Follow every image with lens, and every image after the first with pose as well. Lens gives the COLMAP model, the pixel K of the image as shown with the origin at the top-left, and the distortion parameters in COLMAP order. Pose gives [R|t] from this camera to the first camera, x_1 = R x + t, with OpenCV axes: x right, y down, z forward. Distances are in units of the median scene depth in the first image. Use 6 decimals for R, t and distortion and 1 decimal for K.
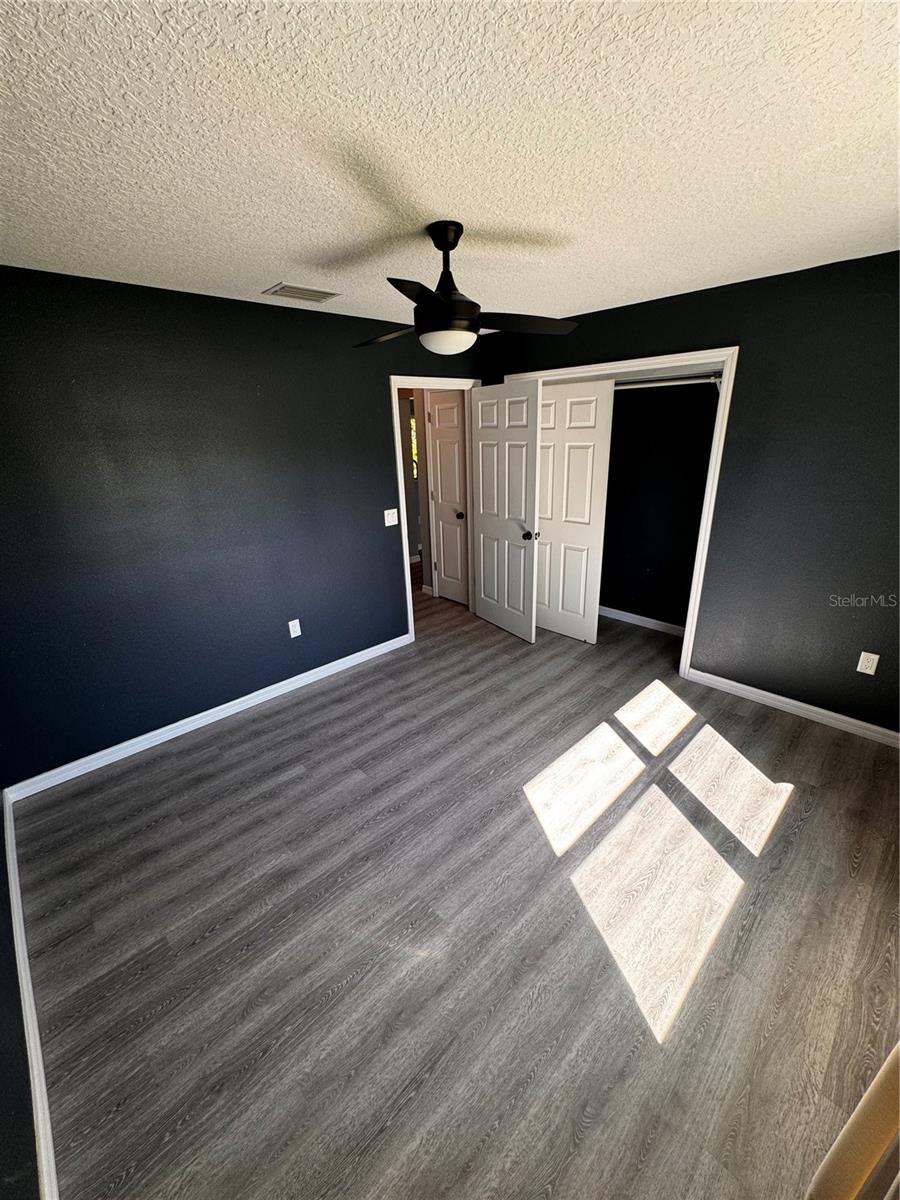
lens RADIAL K [[477.2, 0, 449.6], [0, 477.2, 607.3], [0, 0, 1]] dist [0.004437, 0.000531]
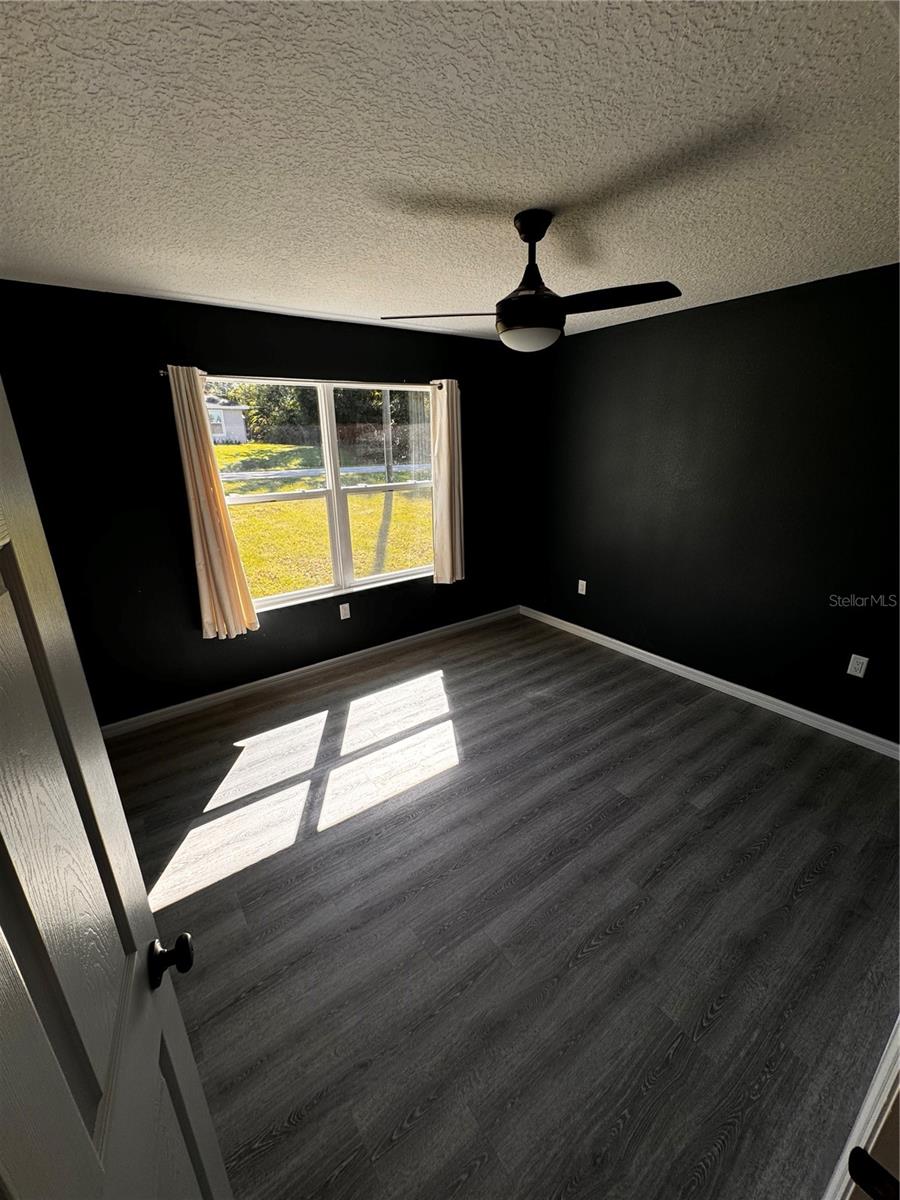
lens RADIAL K [[477.2, 0, 449.7], [0, 477.2, 599.8], [0, 0, 1]] dist [0.004437, 0.000531]
pose [[-0.990377, -0.000683, 0.138396, 0.022670], [0.087818, 0.769780, 0.632239, -0.613254], [-0.106966, 0.638309, -0.762313, 1.640963]]
